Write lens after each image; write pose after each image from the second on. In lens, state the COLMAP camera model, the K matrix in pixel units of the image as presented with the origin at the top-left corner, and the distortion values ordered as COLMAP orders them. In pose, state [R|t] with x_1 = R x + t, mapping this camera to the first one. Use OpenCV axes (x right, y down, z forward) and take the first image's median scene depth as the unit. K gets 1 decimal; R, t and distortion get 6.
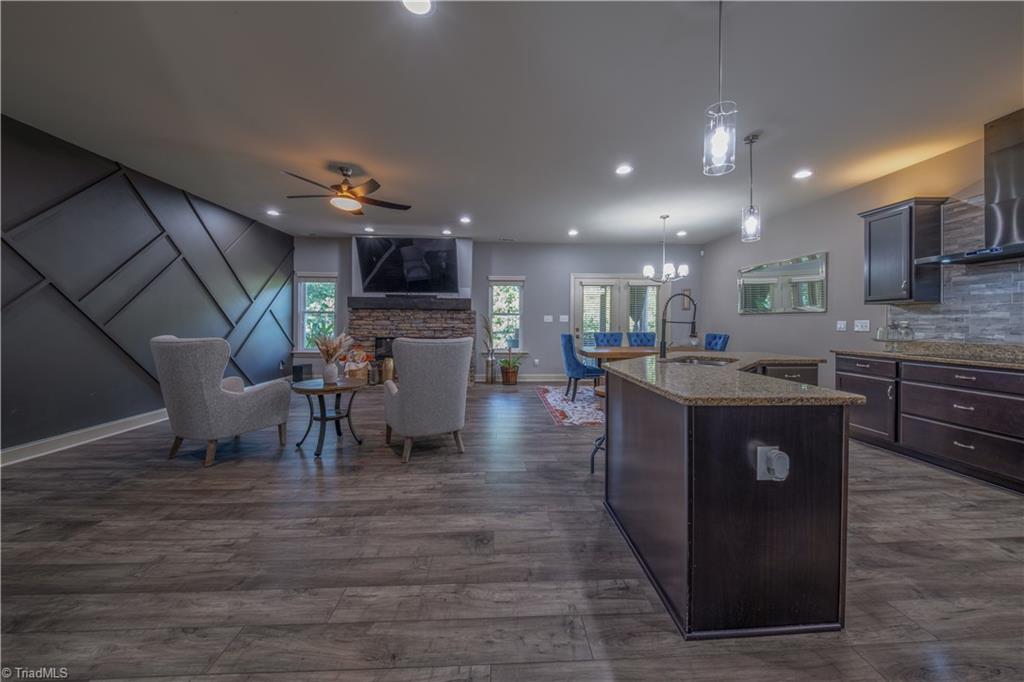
lens RADIAL K [[356.8, 0, 525.2], [0, 356.8, 324.9], [0, 0, 1]] dist [0.001980, -0.002622]
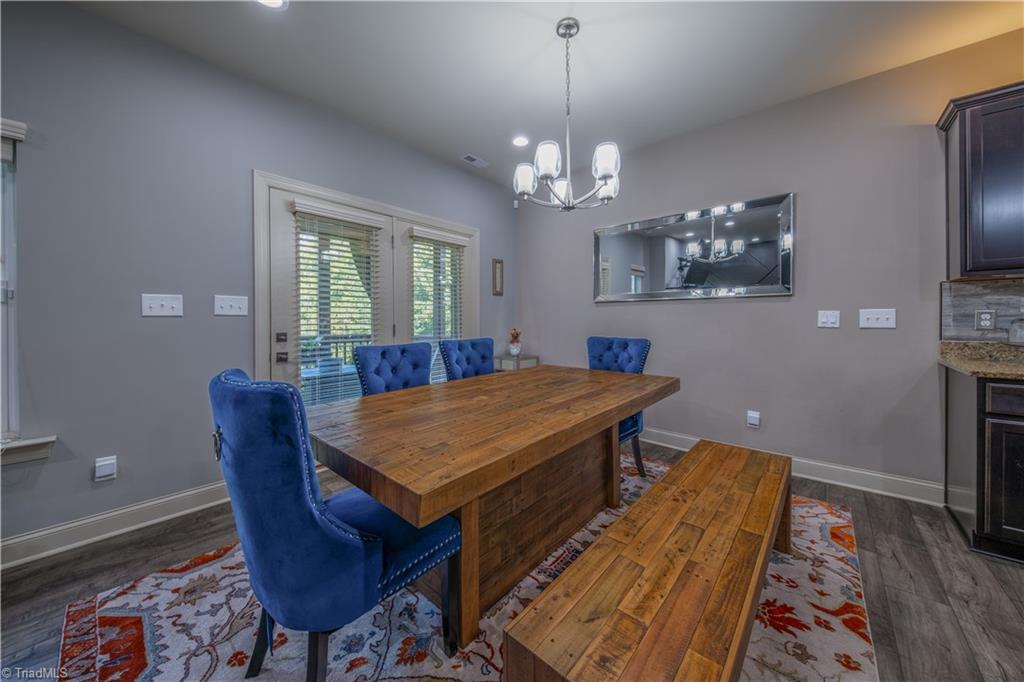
lens RADIAL K [[356.8, 0, 505.9], [0, 356.8, 321.0], [0, 0, 1]] dist [0.001980, -0.002622]
pose [[0.712563, -0.009897, 0.701539, 0.072812], [0.013948, 0.999903, -0.000061, -0.000191], [-0.701470, 0.009829, 0.712631, 0.688830]]
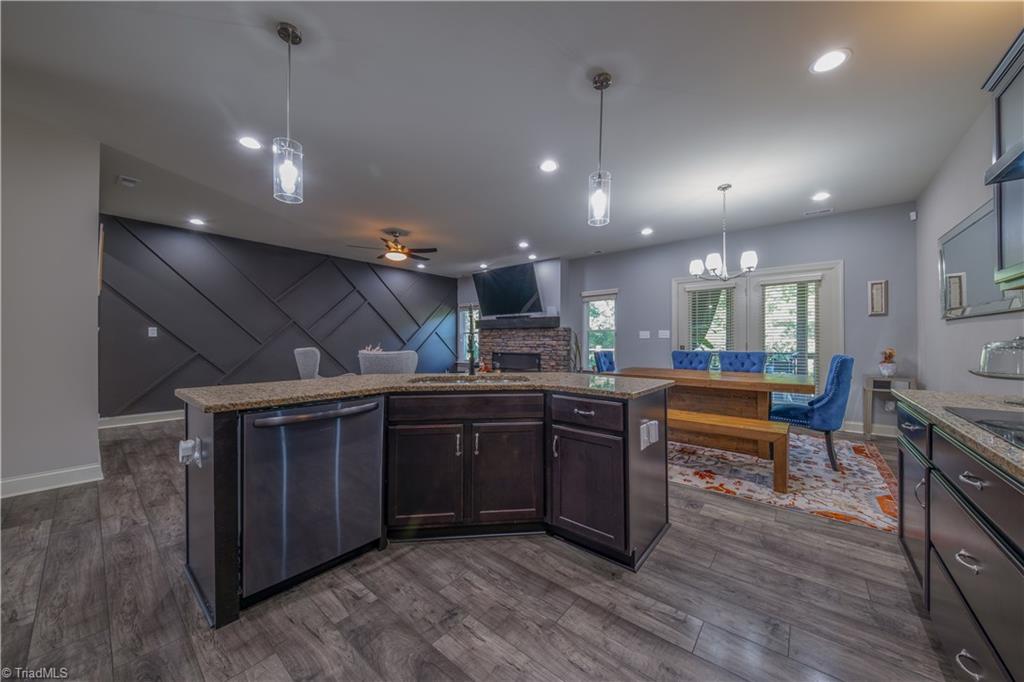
lens RADIAL K [[356.8, 0, 519.9], [0, 356.8, 330.0], [0, 0, 1]] dist [0.001980, -0.002622]
pose [[0.725965, -0.026809, -0.687209, 0.509393], [-0.001387, 0.999181, -0.040445, 0.007691], [0.687730, 0.030315, 0.725333, 0.194079]]
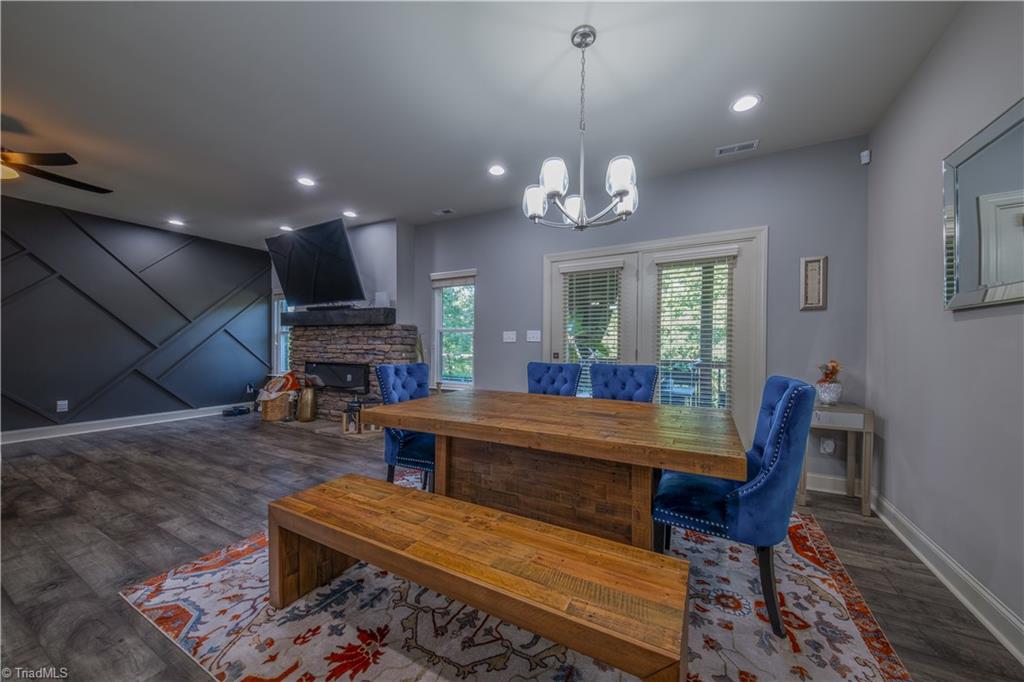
lens RADIAL K [[356.8, 0, 531.5], [0, 356.8, 339.6], [0, 0, 1]] dist [0.001980, -0.002622]
pose [[0.859101, -0.007879, -0.511745, 0.463713], [-0.005494, 0.999682, -0.024616, 0.002618], [0.511777, 0.023959, 0.858784, 0.592062]]
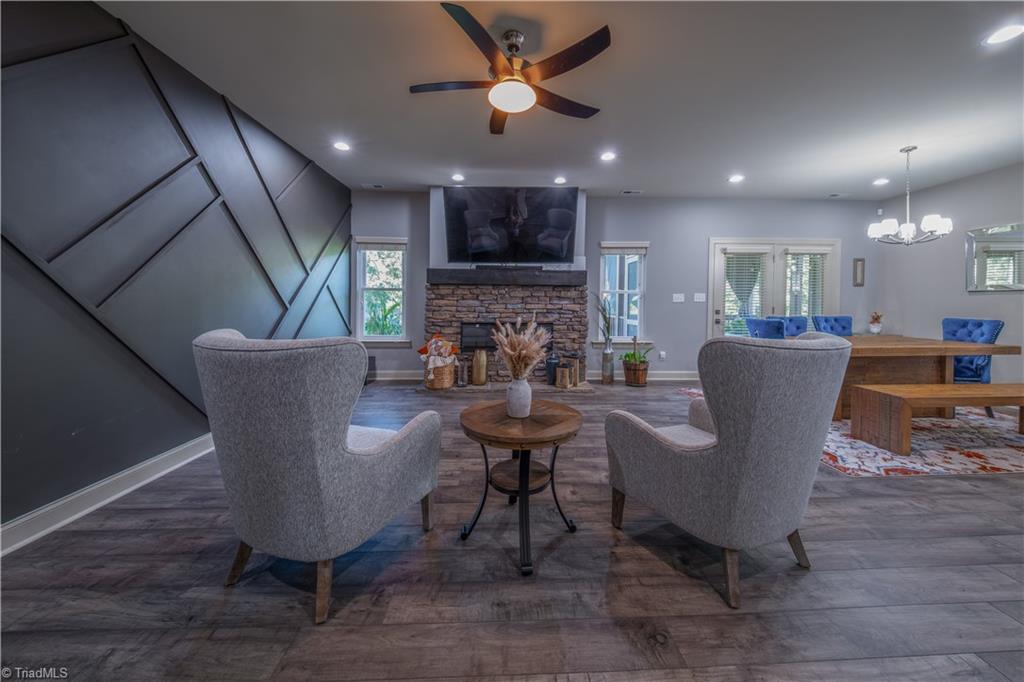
lens RADIAL K [[356.8, 0, 517.5], [0, 356.8, 306.8], [0, 0, 1]] dist [0.001980, -0.002622]
pose [[0.999757, 0.000965, -0.022008, -0.299789], [-0.000908, 0.999996, 0.002614, 0.000315], [0.022011, -0.002594, 0.999754, 0.265643]]
